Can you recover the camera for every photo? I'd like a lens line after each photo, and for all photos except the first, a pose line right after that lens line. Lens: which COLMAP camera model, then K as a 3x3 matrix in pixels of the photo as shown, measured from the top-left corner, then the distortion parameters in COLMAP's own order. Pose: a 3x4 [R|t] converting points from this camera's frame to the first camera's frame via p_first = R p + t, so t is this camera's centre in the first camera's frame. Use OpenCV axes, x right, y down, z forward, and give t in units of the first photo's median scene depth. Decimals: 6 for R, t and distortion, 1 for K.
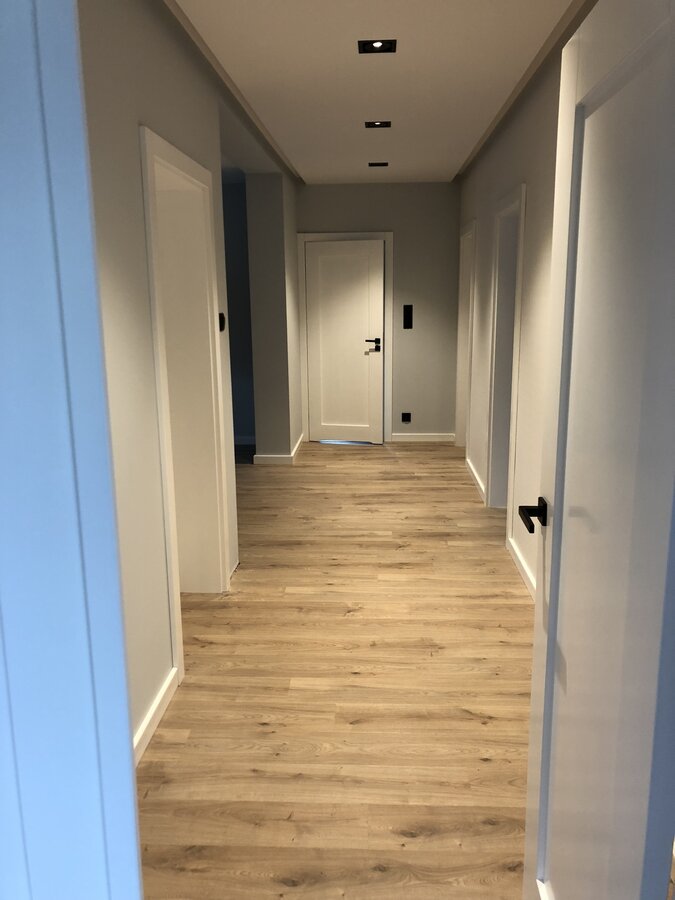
lens RADIAL K [[731.1, 0, 345.1], [0, 731.1, 442.5], [0, 0, 1]] dist [0.007763, -0.001046]
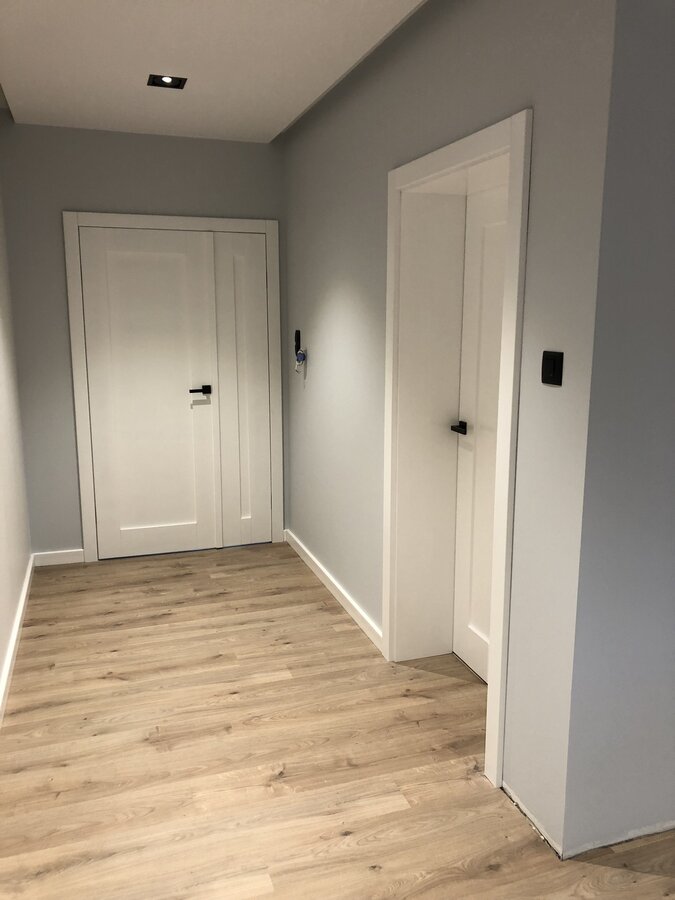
lens RADIAL K [[726.7, 0, 335.8], [0, 726.7, 440.1], [0, 0, 1]] dist [0.010516, 0.005500]
pose [[-0.932631, 0.072495, -0.353473, 0.131978], [-0.065444, 0.929379, 0.363280, -0.233530], [0.354846, 0.361939, -0.862023, 1.112622]]
